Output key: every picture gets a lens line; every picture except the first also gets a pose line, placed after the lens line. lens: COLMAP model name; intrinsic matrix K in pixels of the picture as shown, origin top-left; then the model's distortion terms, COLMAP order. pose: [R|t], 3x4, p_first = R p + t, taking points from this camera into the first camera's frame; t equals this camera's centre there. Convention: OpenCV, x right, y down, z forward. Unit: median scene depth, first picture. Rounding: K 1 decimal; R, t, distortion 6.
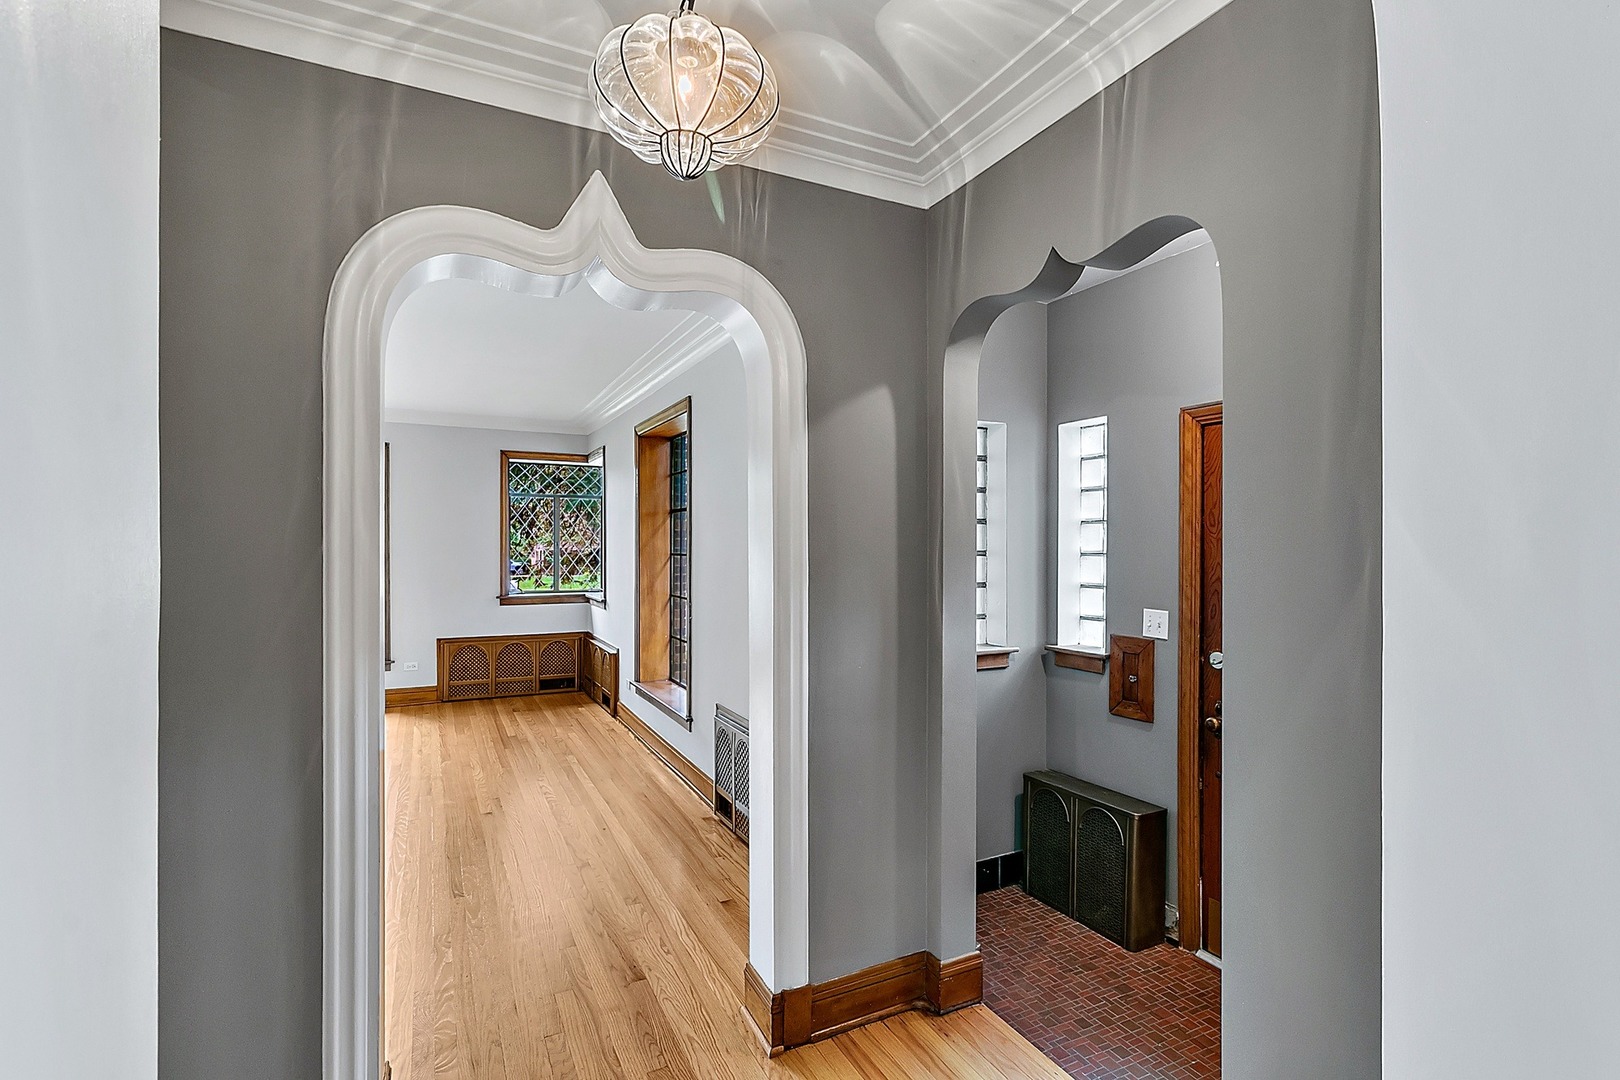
lens RADIAL K [[743.8, 0, 810.0], [0, 743.8, 540.0], [0, 0, 1]] dist [0.002386, 0.000548]
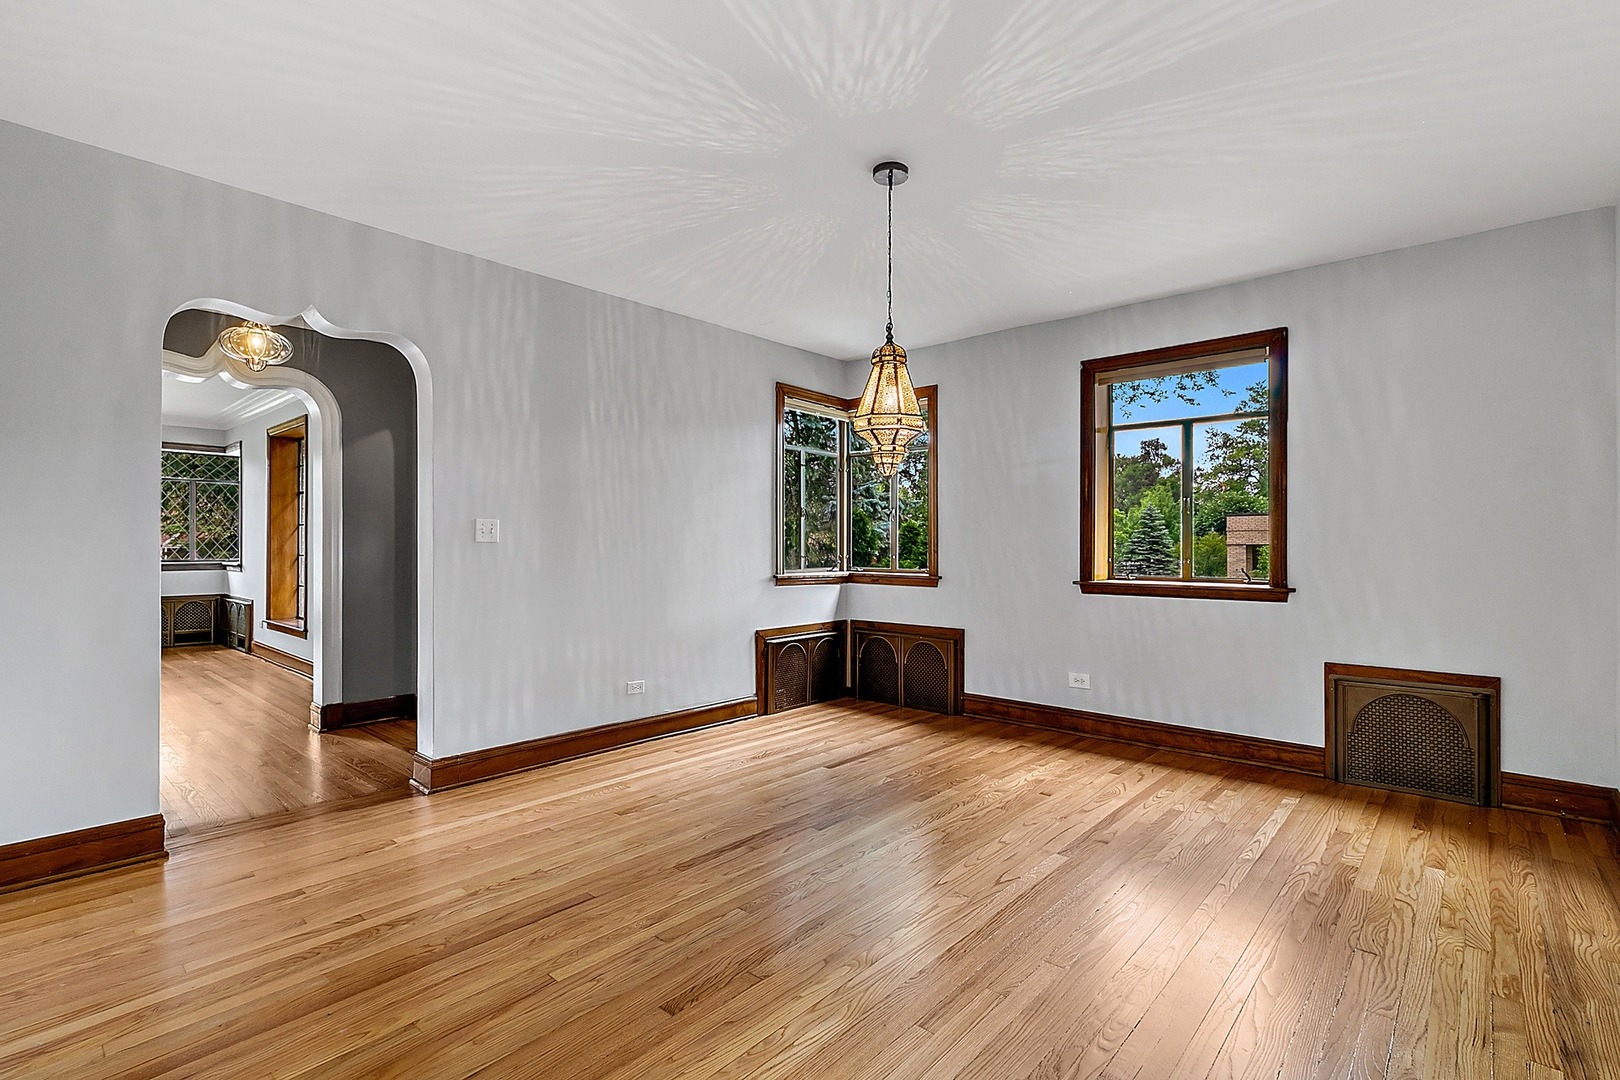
lens RADIAL K [[743.8, 0, 810.0], [0, 743.8, 540.0], [0, 0, 1]] dist [0.002386, 0.000548]
pose [[0.932074, 0.003732, 0.362248, 0.173101], [-0.002966, 0.999992, -0.002671, 0.043273], [-0.362255, 0.001415, 0.932078, -0.548148]]
